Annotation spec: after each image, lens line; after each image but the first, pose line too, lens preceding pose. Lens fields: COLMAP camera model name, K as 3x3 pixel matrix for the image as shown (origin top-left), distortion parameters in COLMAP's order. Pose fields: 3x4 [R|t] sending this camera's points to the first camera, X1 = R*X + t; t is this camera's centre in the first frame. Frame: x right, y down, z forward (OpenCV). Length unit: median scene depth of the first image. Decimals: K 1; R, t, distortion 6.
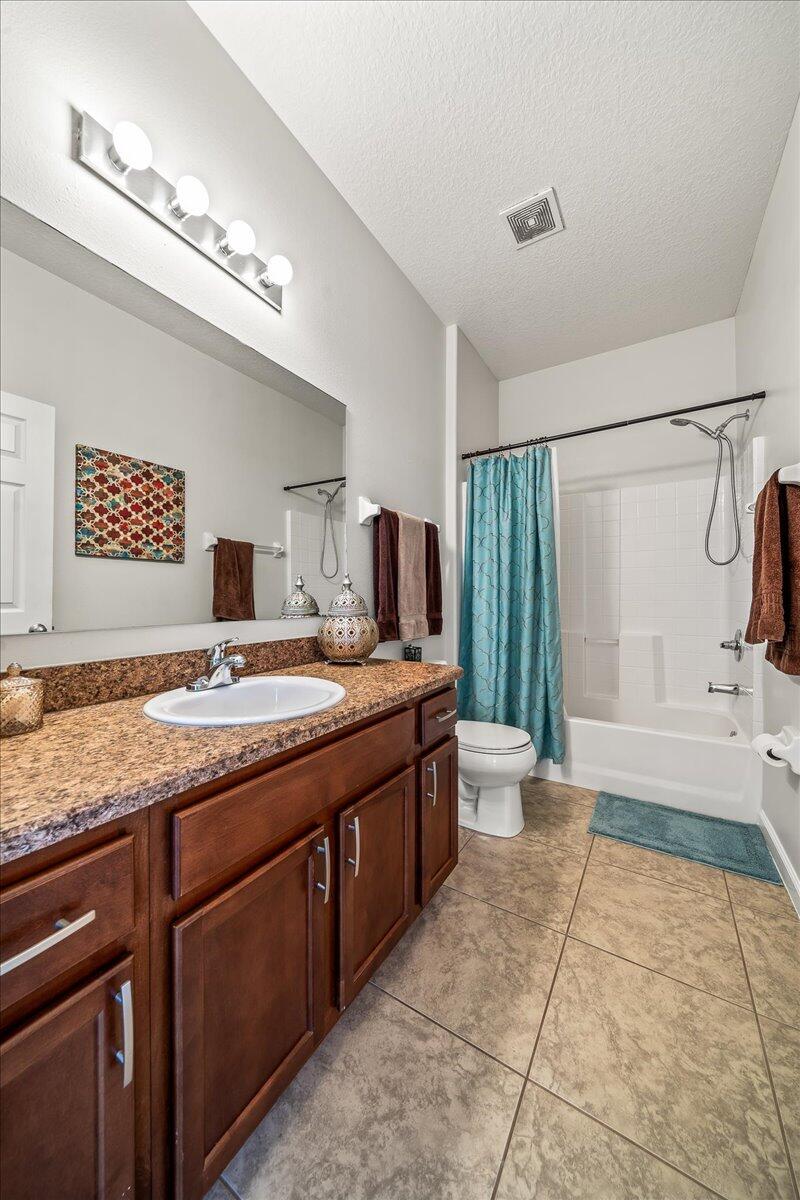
lens RADIAL K [[427.4, 0, 386.5], [0, 427.4, 607.8], [0, 0, 1]] dist [-0.003346, -0.000056]
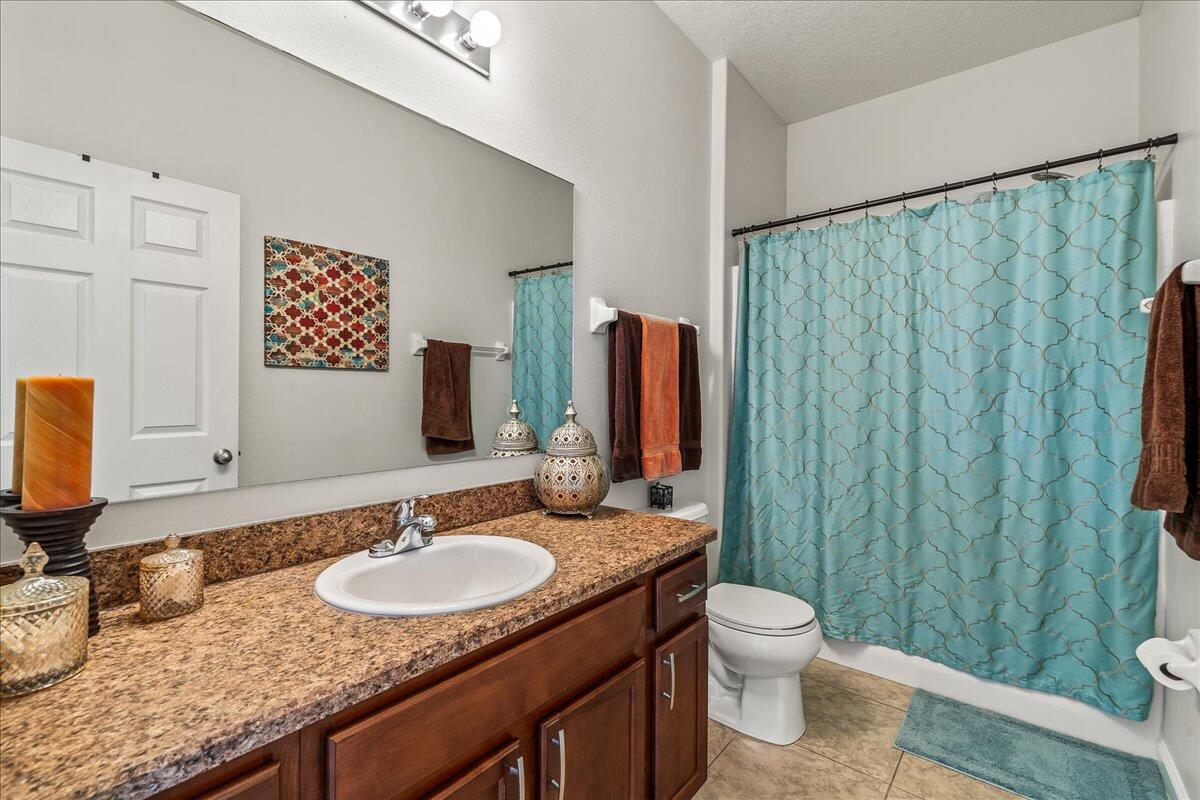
lens RADIAL K [[547.3, 0, 588.6], [0, 547.3, 401.1], [0, 0, 1]] dist [0.003822, 0.000242]
pose [[0.991821, 0.006503, -0.127473, 0.075955], [-0.004928, 0.999908, 0.012672, -0.100864], [0.127543, -0.011941, 0.991761, -0.007345]]
